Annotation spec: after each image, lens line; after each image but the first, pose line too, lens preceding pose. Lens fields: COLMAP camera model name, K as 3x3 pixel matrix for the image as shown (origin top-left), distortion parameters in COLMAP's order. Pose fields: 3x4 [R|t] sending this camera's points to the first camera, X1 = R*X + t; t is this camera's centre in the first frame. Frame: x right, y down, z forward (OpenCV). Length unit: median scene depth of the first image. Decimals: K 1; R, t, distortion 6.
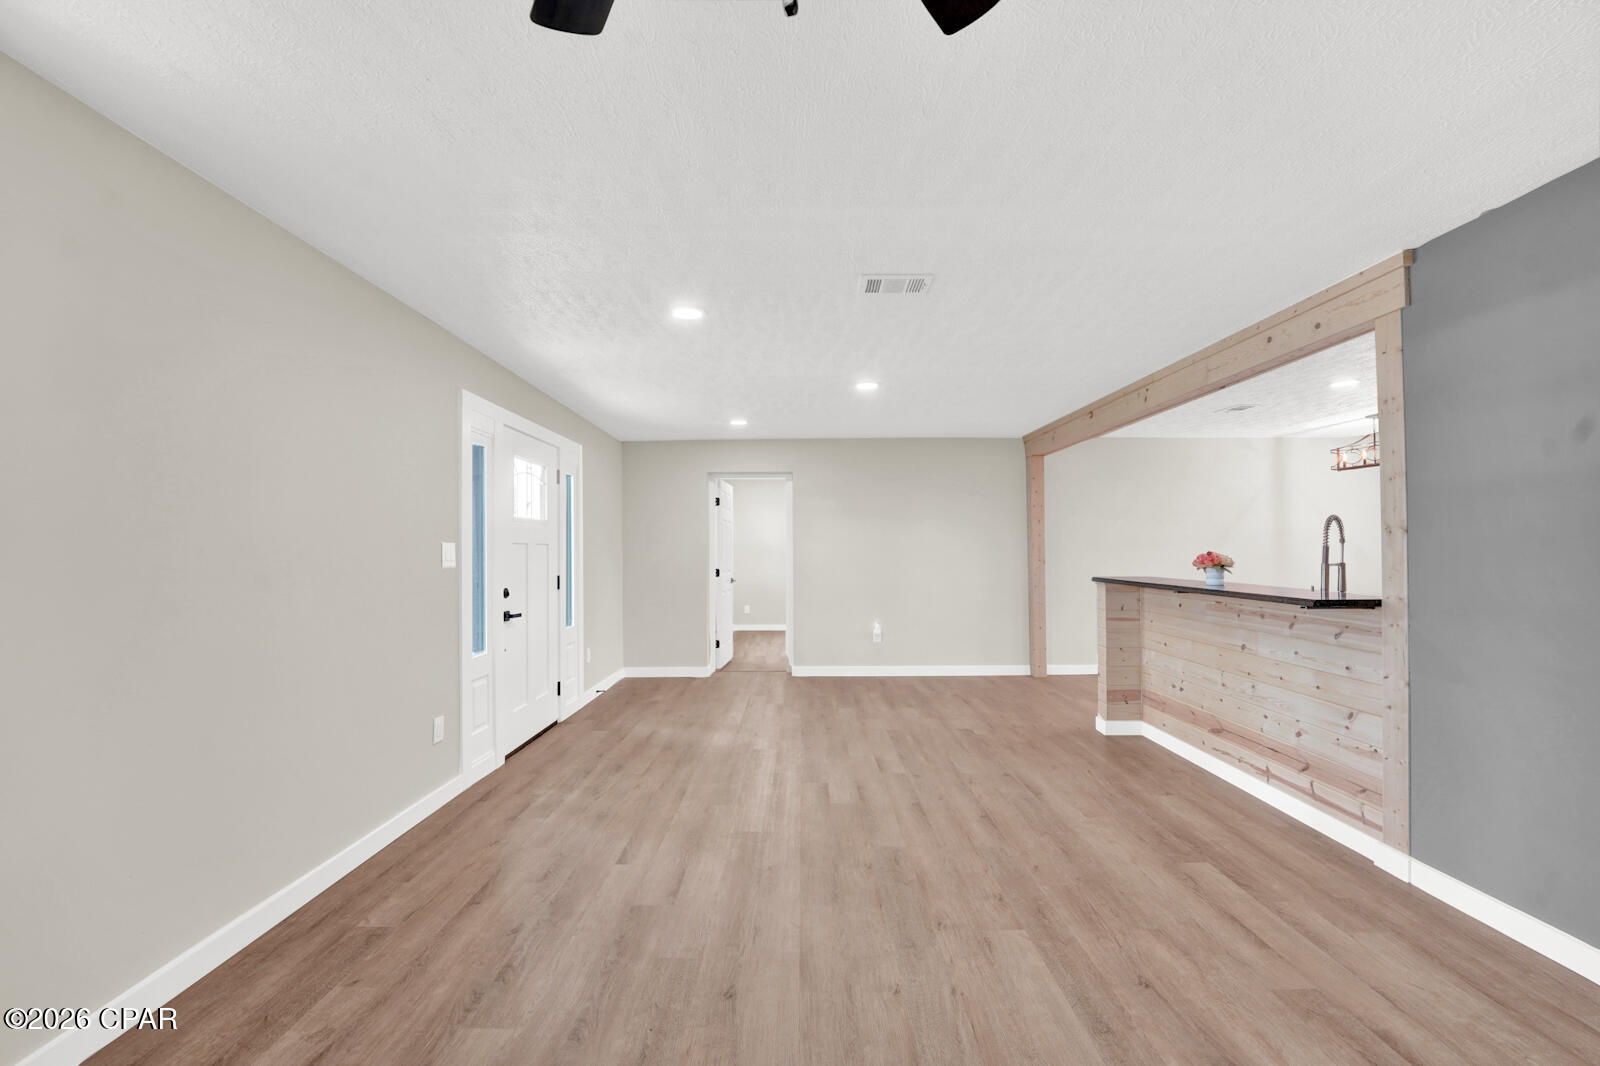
lens RADIAL K [[651.5, 0, 795.4], [0, 651.5, 539.4], [0, 0, 1]] dist [-0.027053, 0.001492]
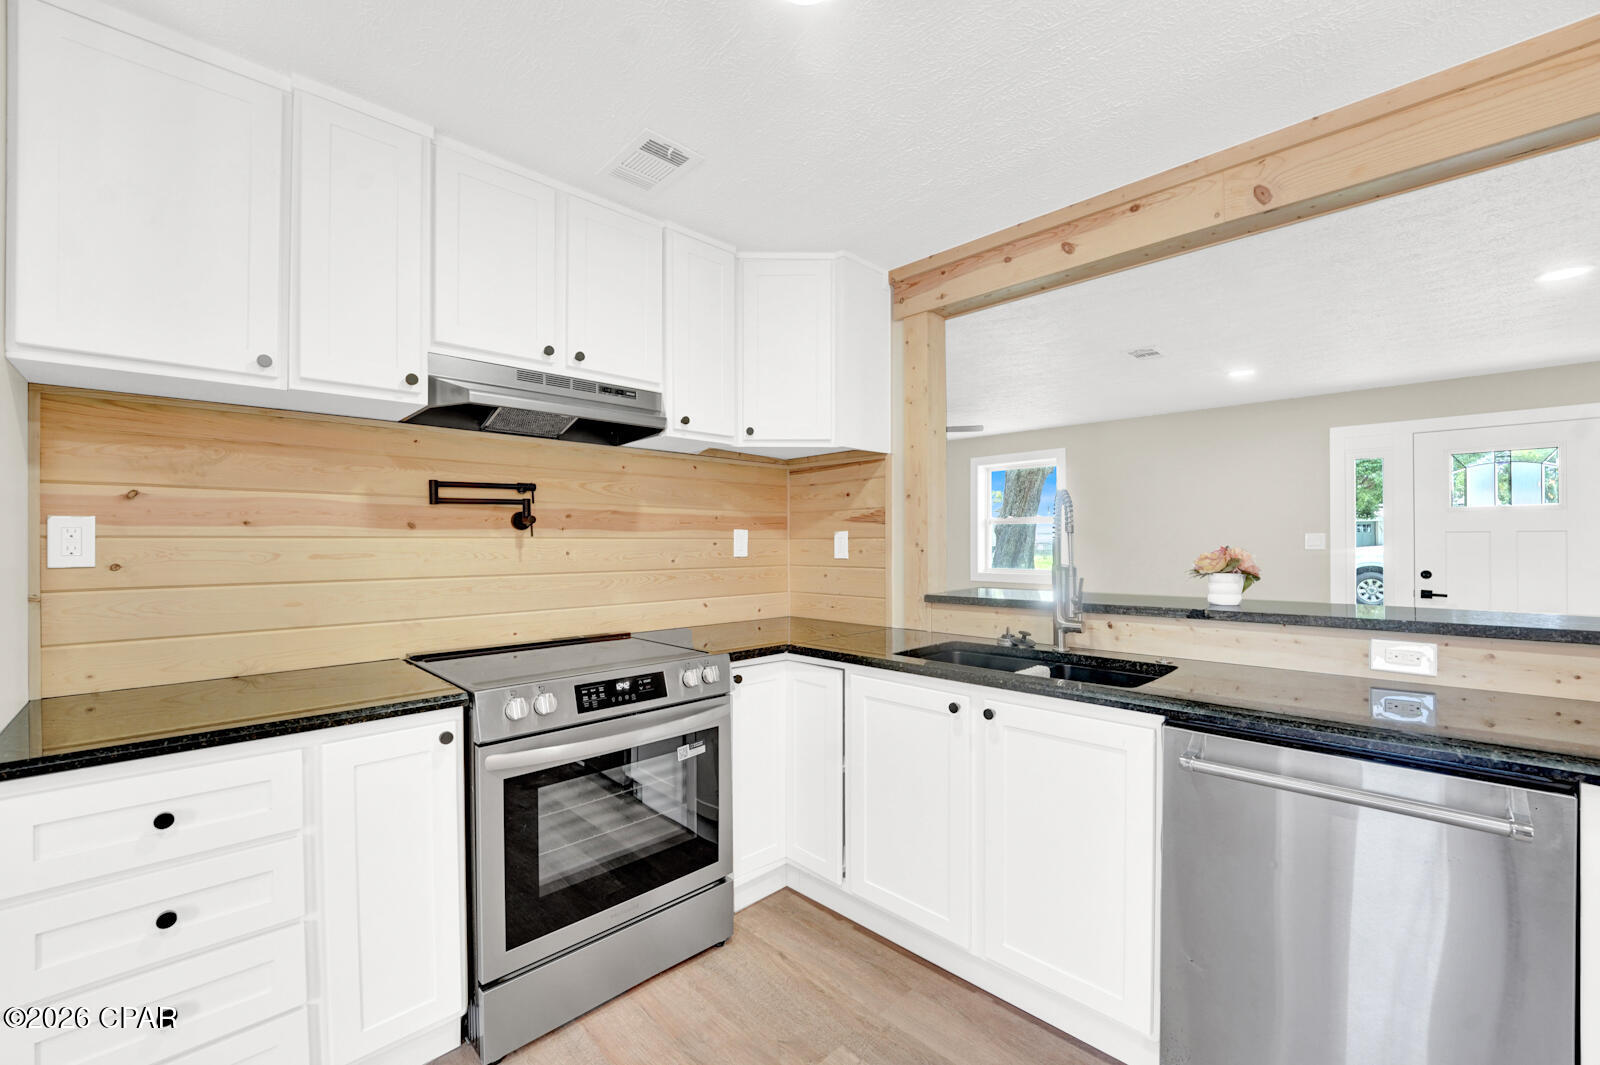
lens RADIAL K [[652.5, 0, 795.3], [0, 652.5, 538.6], [0, 0, 1]] dist [-0.030275, 0.001569]
pose [[-0.708743, 0.003733, -0.705457, 1.391182], [0.019656, 0.999702, -0.014458, 0.013782], [0.705193, -0.024113, -0.708605, 1.192152]]
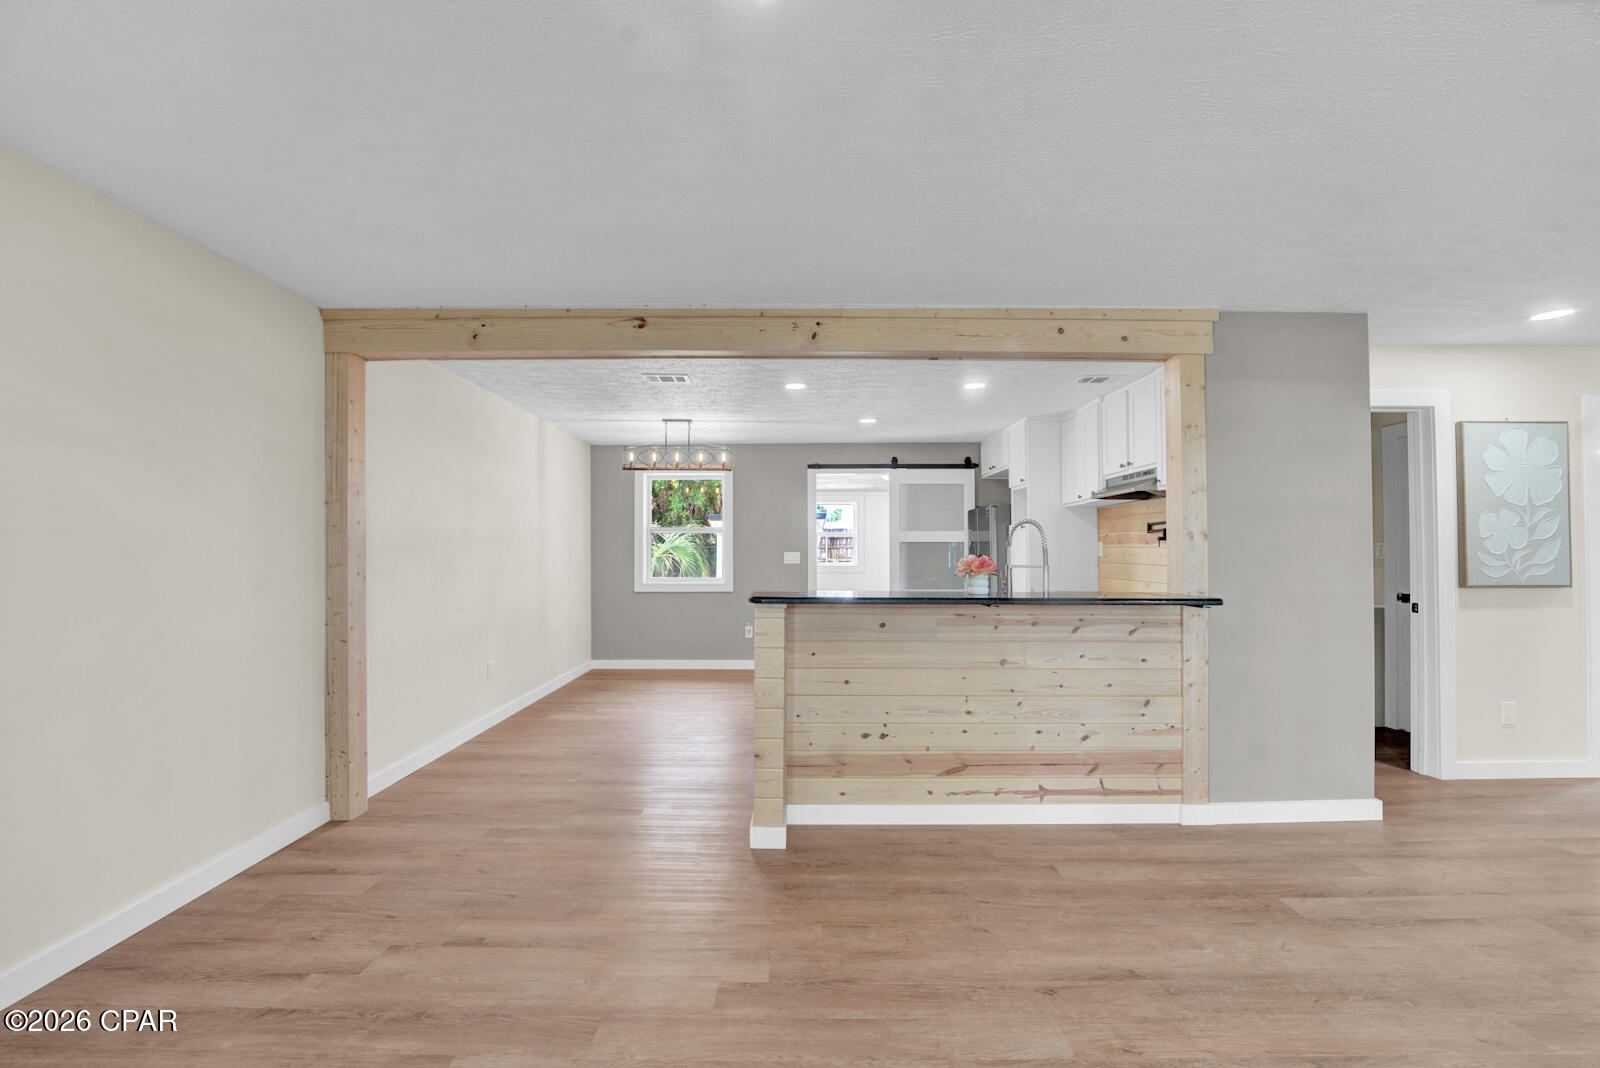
lens RADIAL K [[651.5, 0, 795.4], [0, 651.5, 541.9], [0, 0, 1]] dist [-0.027053, 0.001492]
pose [[-0.002053, 0.018917, 0.999819, -0.197863], [-0.015940, 0.999693, -0.018948, 0.023984], [-0.999871, -0.015976, -0.001751, 1.297223]]
